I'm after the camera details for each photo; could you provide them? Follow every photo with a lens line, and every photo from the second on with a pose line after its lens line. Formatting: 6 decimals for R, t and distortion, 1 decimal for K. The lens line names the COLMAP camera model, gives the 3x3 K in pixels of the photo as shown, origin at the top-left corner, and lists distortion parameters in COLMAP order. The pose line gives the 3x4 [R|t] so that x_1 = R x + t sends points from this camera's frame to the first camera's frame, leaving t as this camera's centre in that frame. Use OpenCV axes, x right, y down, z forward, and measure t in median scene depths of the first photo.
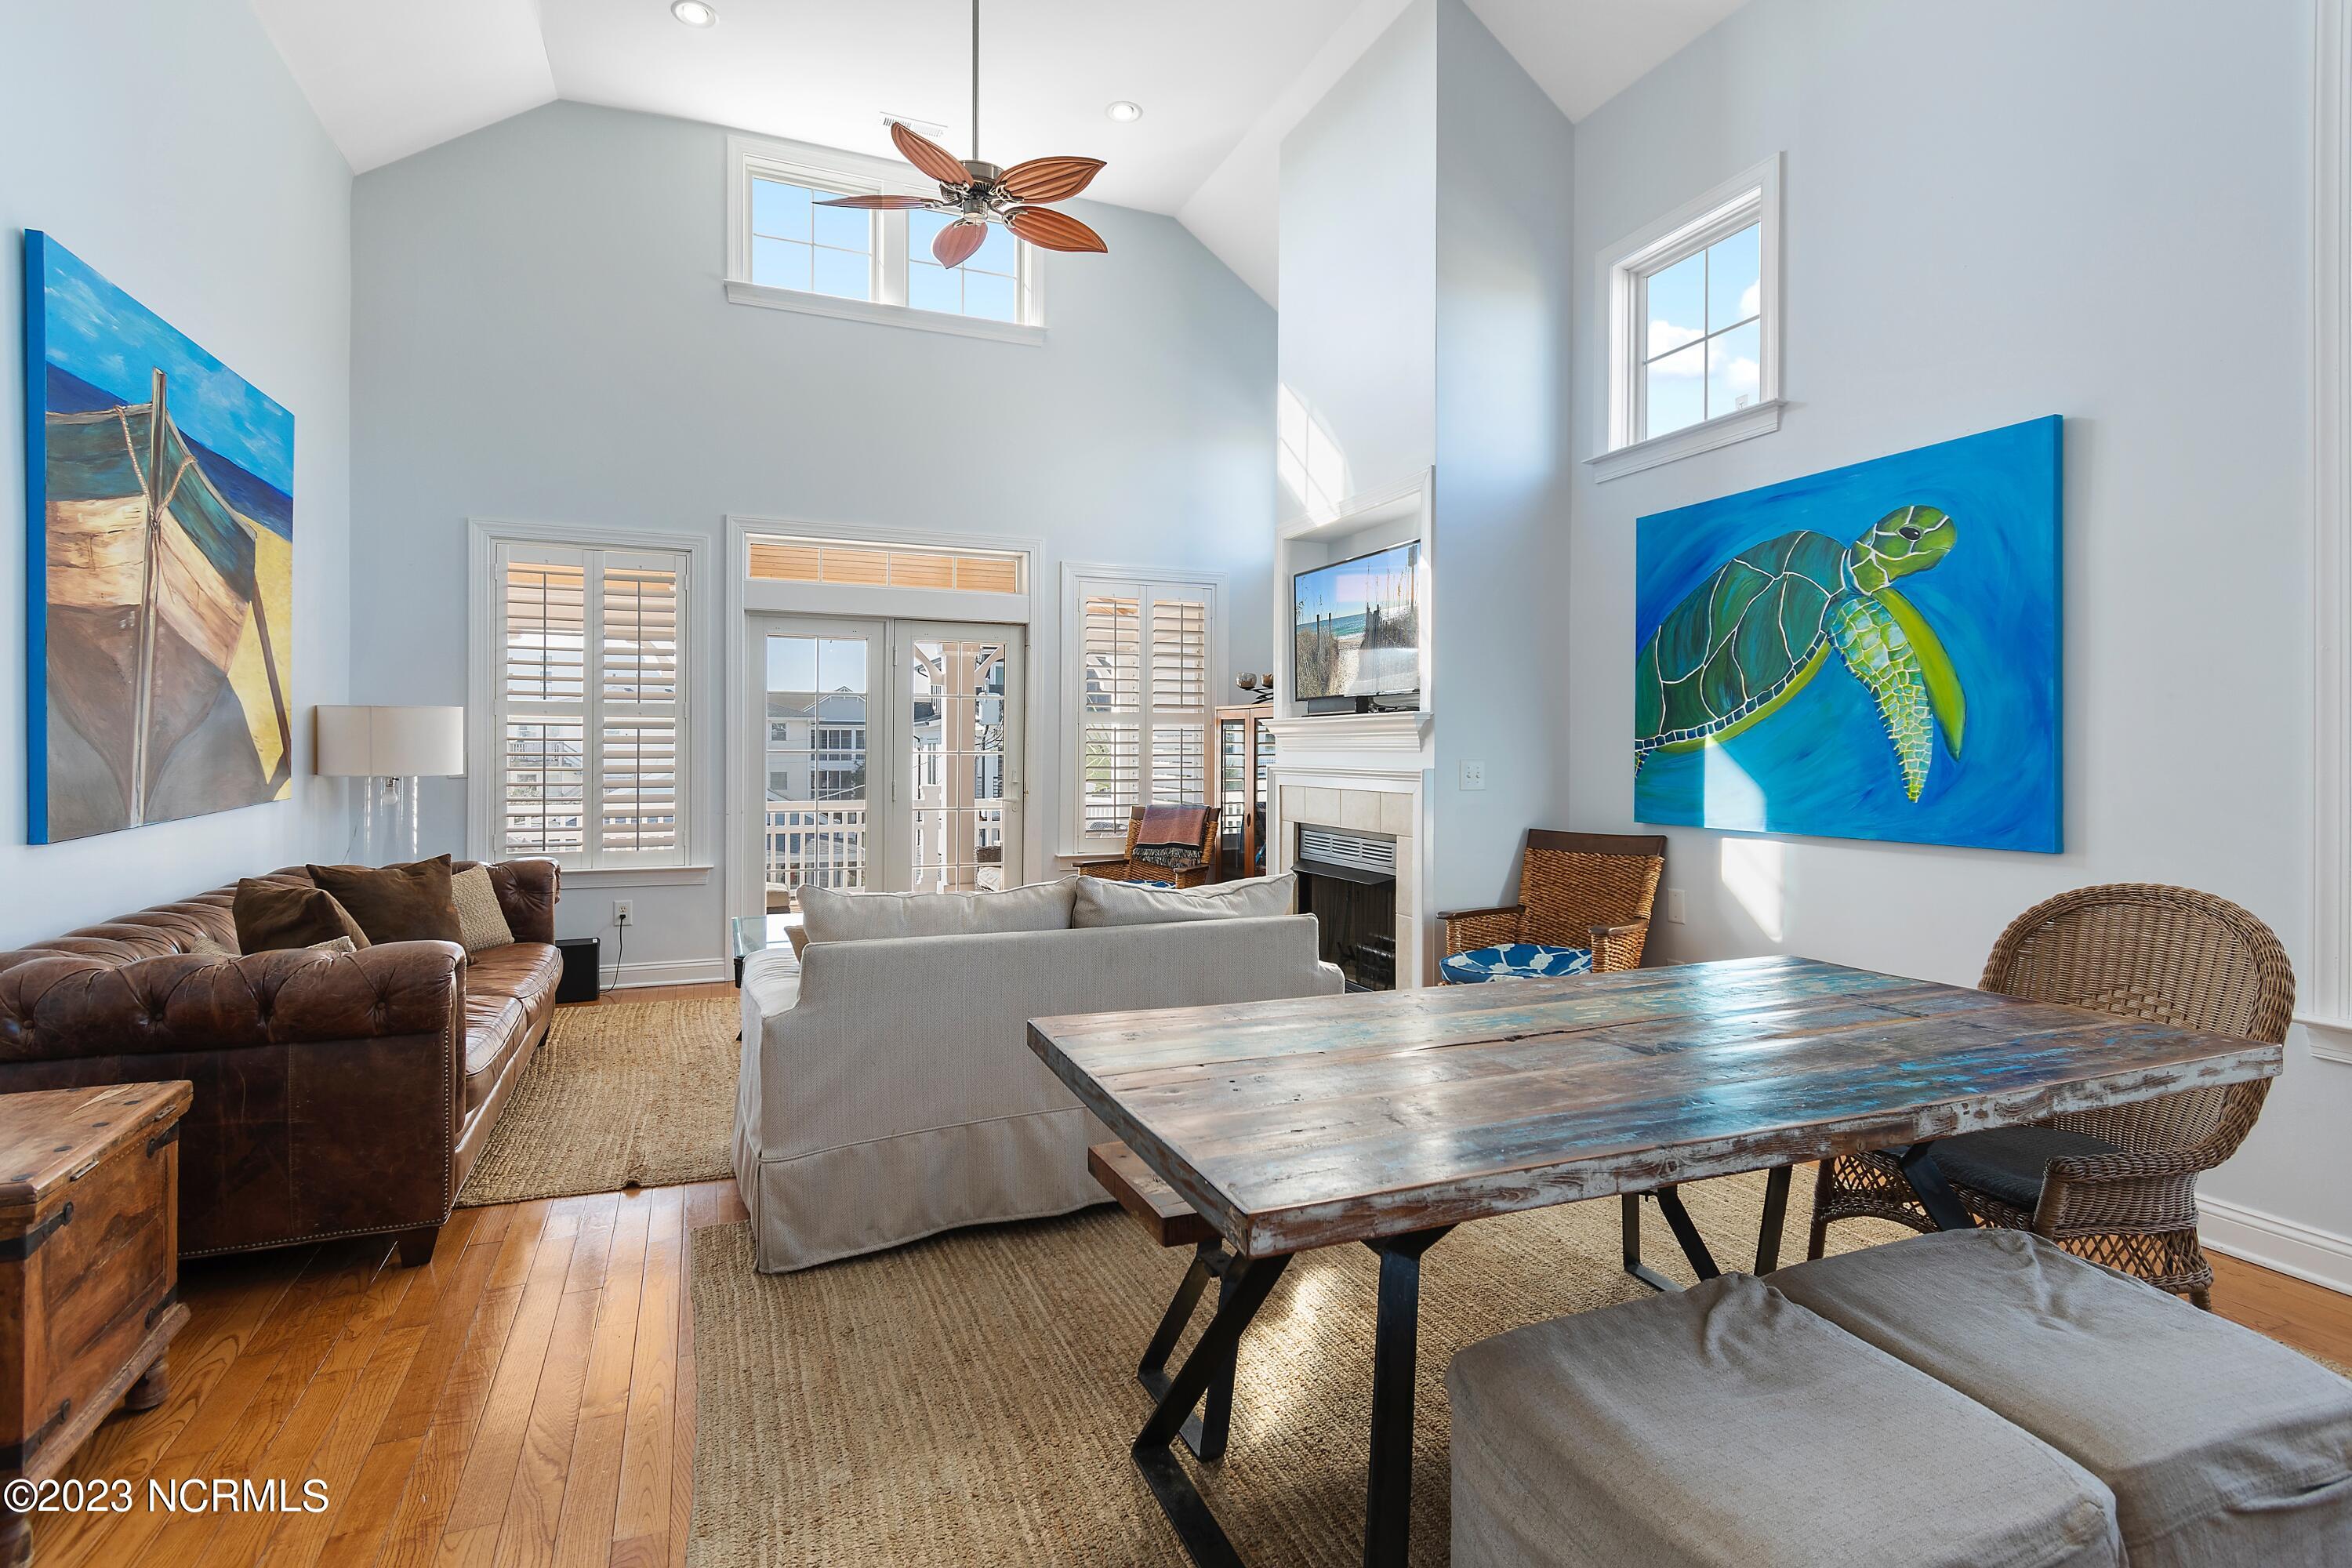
lens RADIAL K [[1120.0, 0, 1167.4], [0, 1120.0, 755.0], [0, 0, 1]] dist [0.006314, -0.007035]
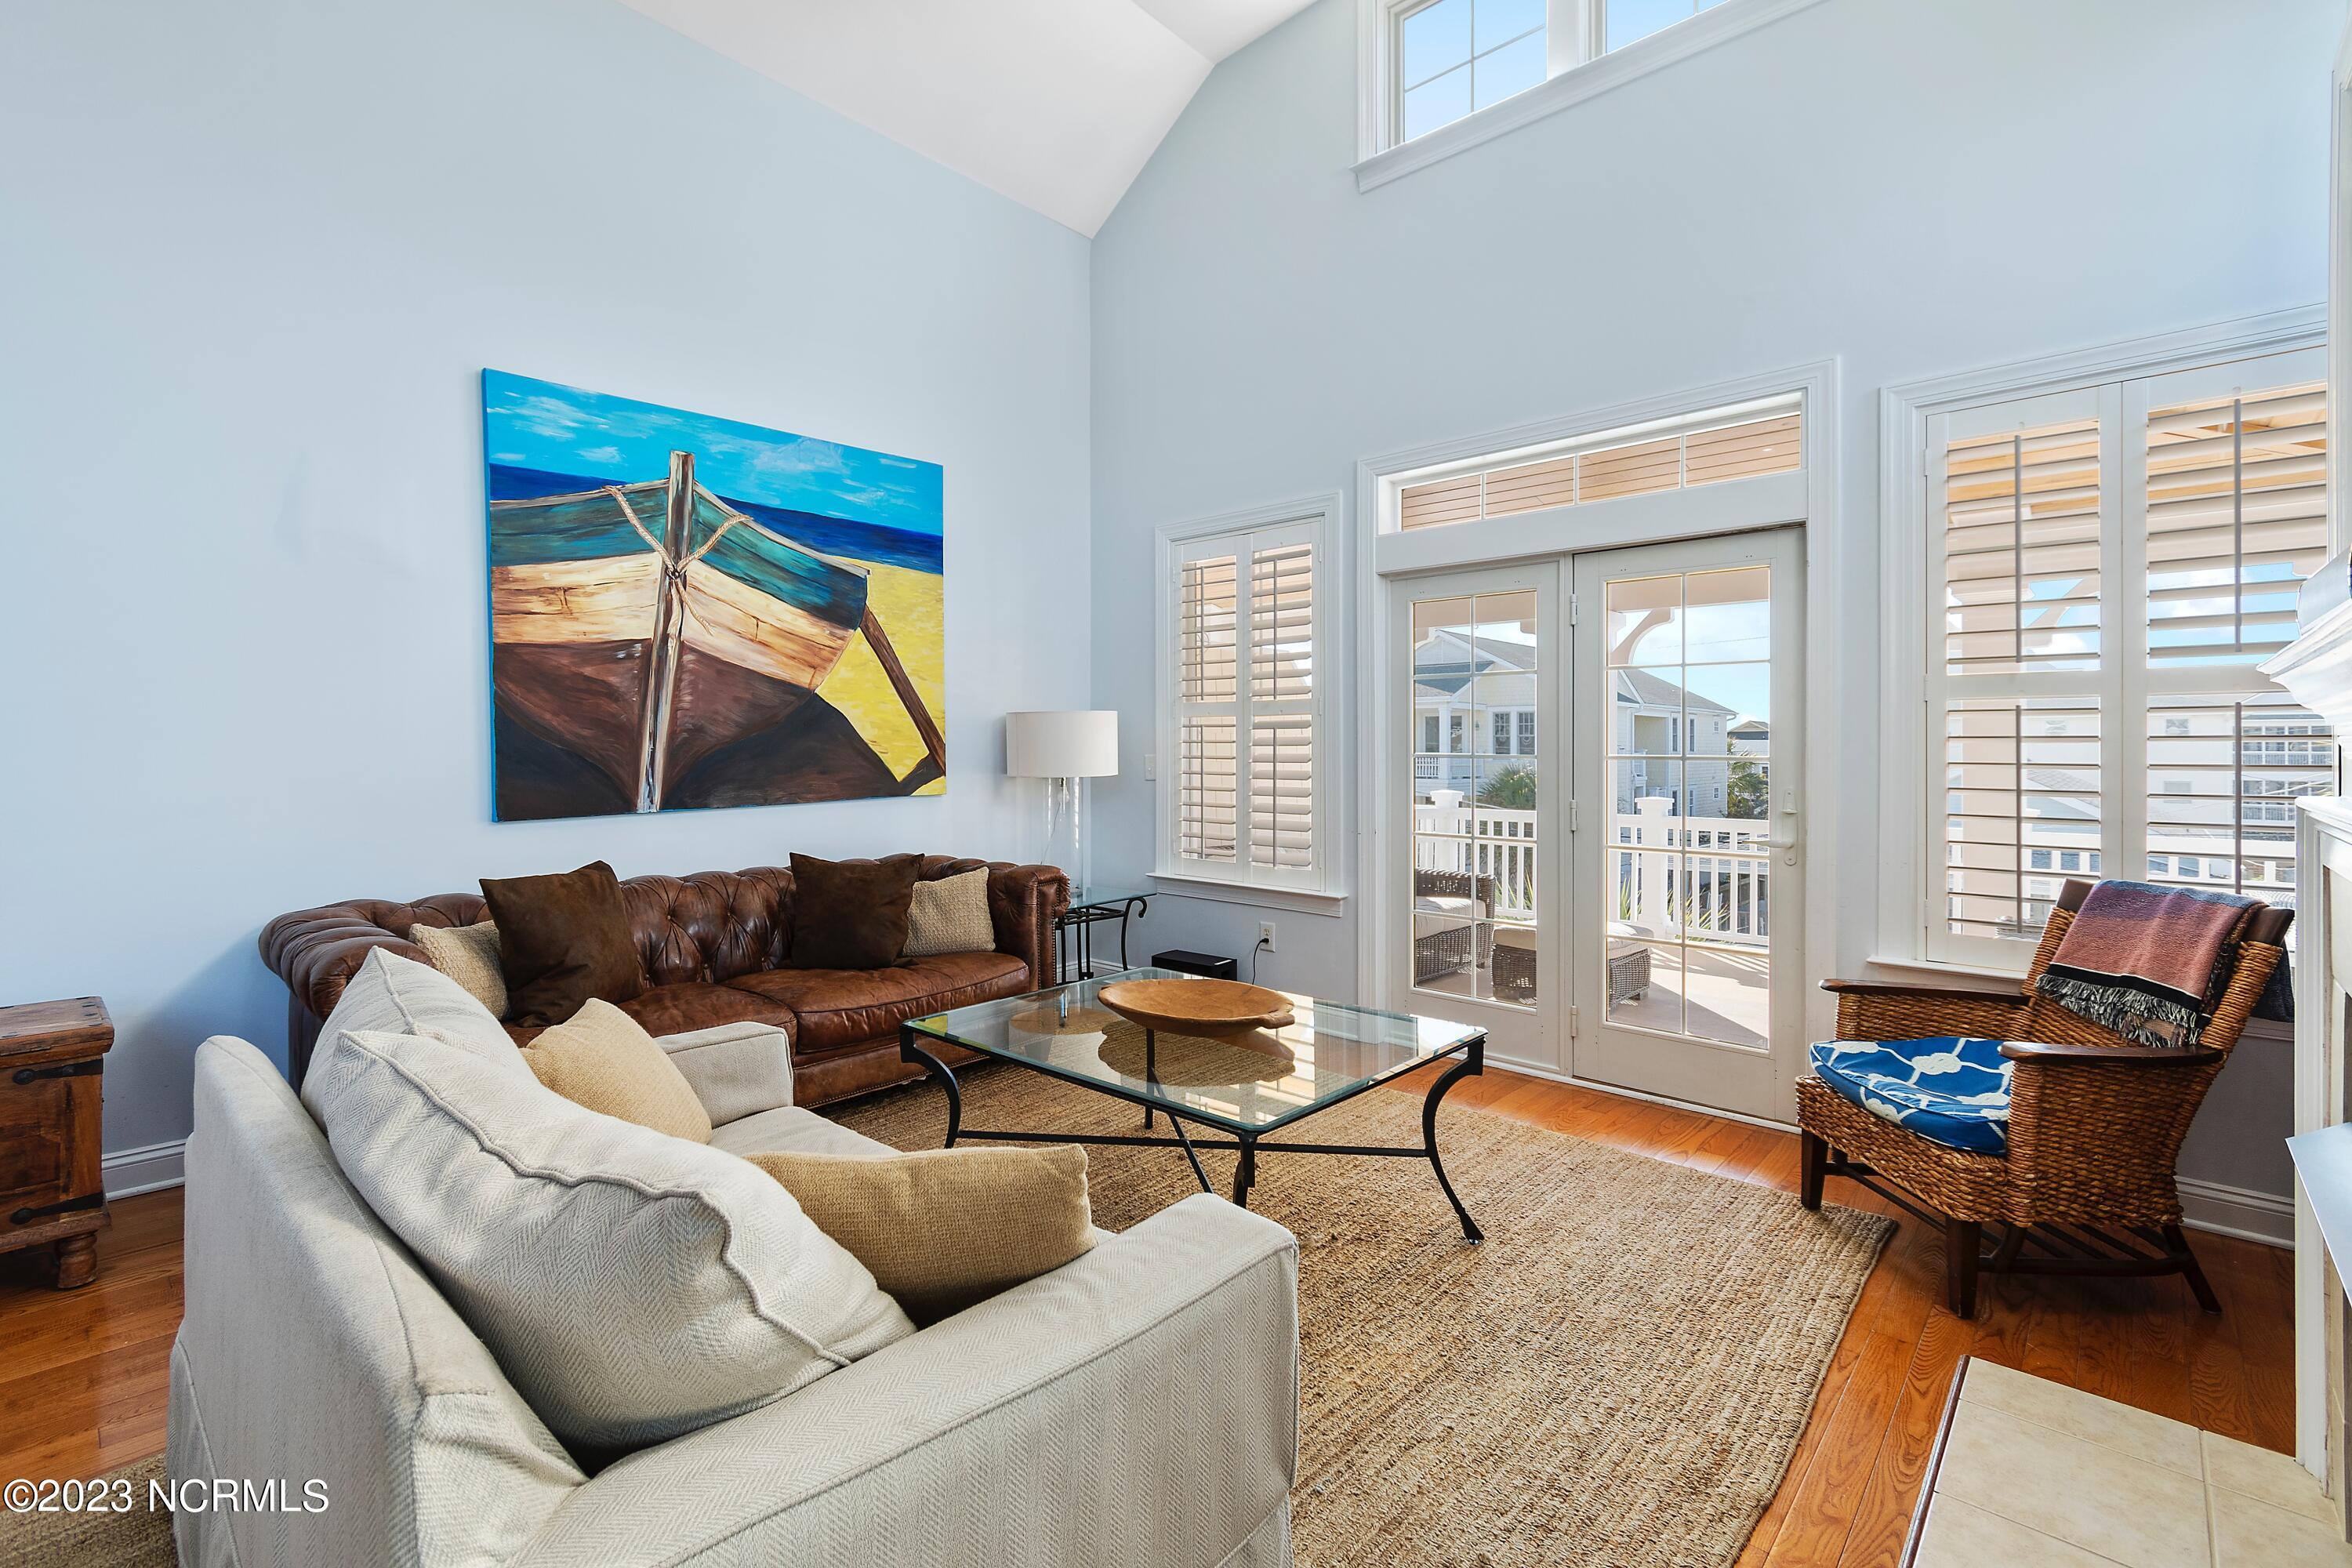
lens RADIAL K [[1053.9, 0, 1170.5], [0, 1053.9, 749.9], [0, 0, 1]] dist [0.003643, 0.000401]
pose [[0.416276, -0.002991, -0.909233, 0.343471], [-0.006371, 0.999960, -0.006206, -0.001961], [0.909216, 0.008376, 0.416240, 0.830630]]
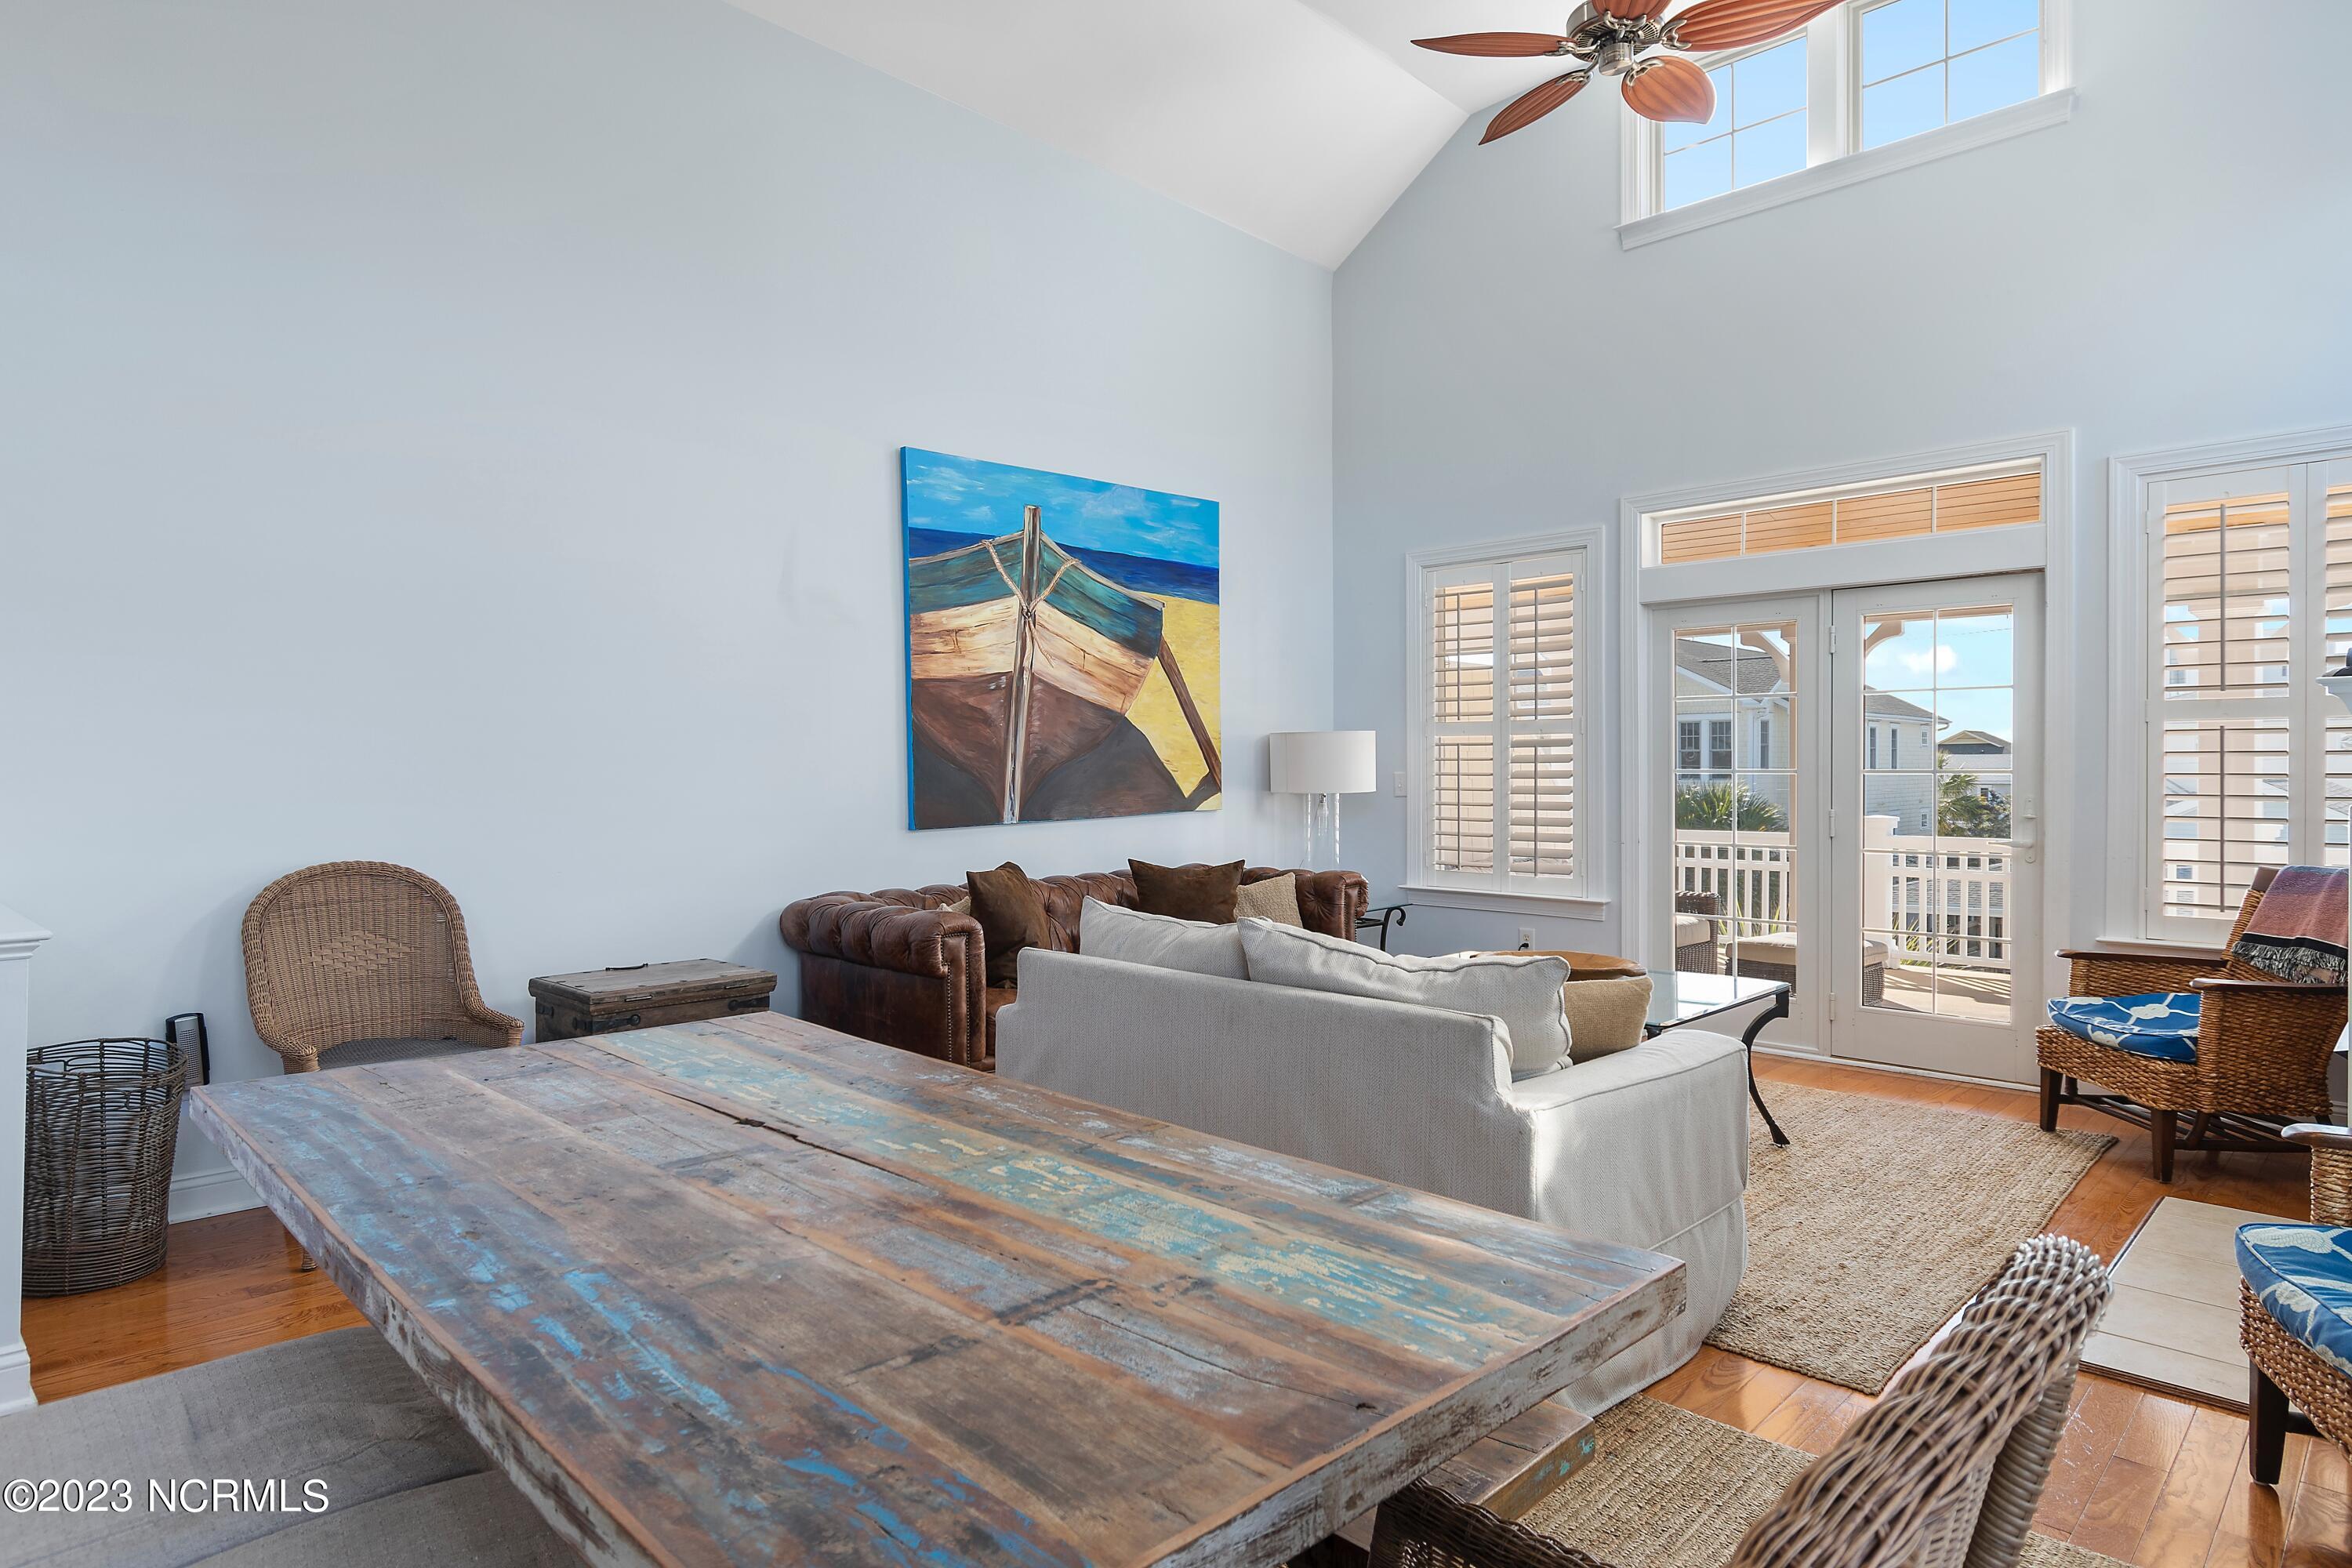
lens RADIAL K [[1350.3, 0, 1170.6], [0, 1350.3, 782.4], [0, 0, 1]] dist [0.005987, -0.000654]
pose [[0.390450, 0.003277, -0.920618, 0.632329], [-0.001507, 0.999995, 0.002920, 0.004703], [0.920623, 0.000247, 0.390453, 0.400384]]
